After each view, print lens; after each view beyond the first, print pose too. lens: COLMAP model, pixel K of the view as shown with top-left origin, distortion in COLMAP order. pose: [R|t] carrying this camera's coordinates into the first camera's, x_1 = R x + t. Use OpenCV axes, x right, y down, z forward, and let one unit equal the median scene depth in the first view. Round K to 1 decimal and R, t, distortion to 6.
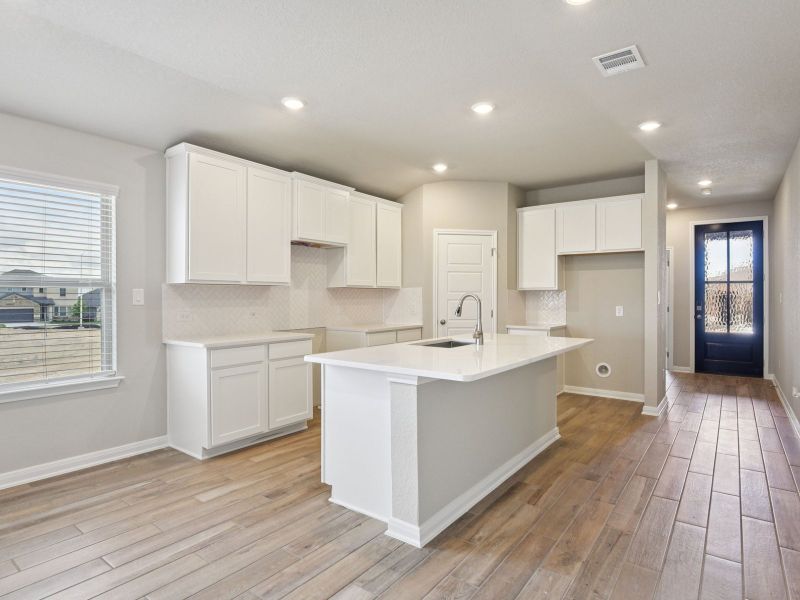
lens RADIAL K [[458.1, 0, 400.0], [0, 458.1, 300.0], [0, 0, 1]] dist [-0.008750, -0.000840]
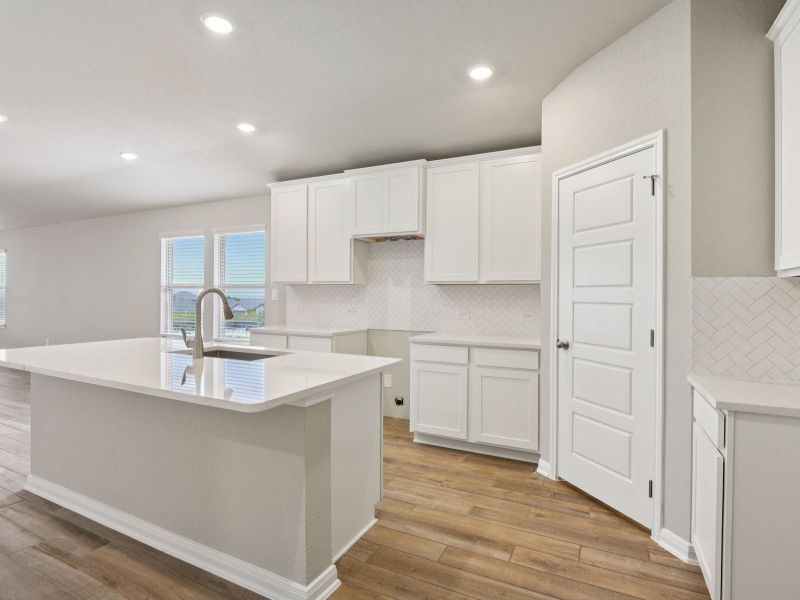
lens RADIAL K [[426.8, 0, 400.0], [0, 426.8, 300.0], [0, 0, 1]] dist [-0.023511, -0.002065]
pose [[0.169978, 0.010258, -0.985394, 0.549634], [-0.014041, 0.999870, 0.007987, -0.003842], [0.985348, 0.012478, 0.170100, 0.736938]]
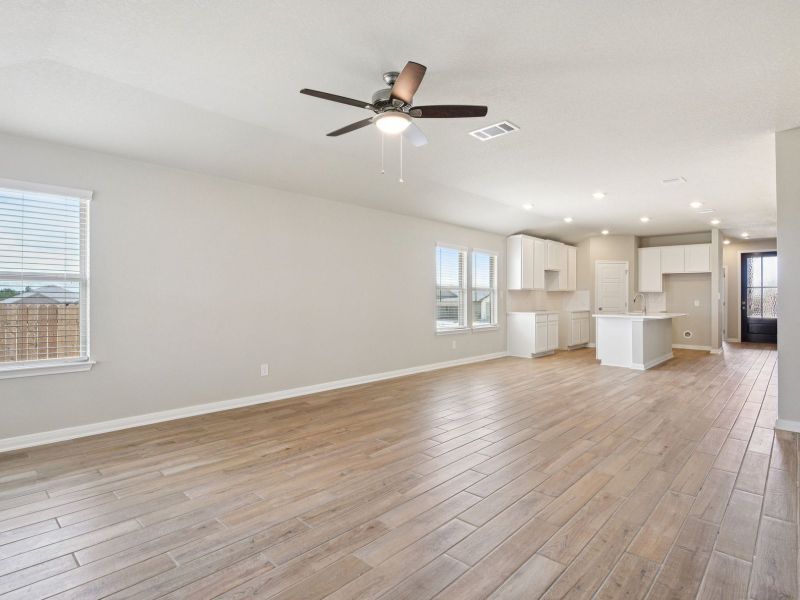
lens RADIAL K [[426.8, 0, 400.0], [0, 426.8, 300.0], [0, 0, 1]] dist [-0.023511, -0.002065]
pose [[0.992077, 0.002184, -0.125611, -0.528553], [-0.002352, 0.999997, -0.001195, 0.015856], [0.125608, 0.001481, 0.992079, -0.901137]]
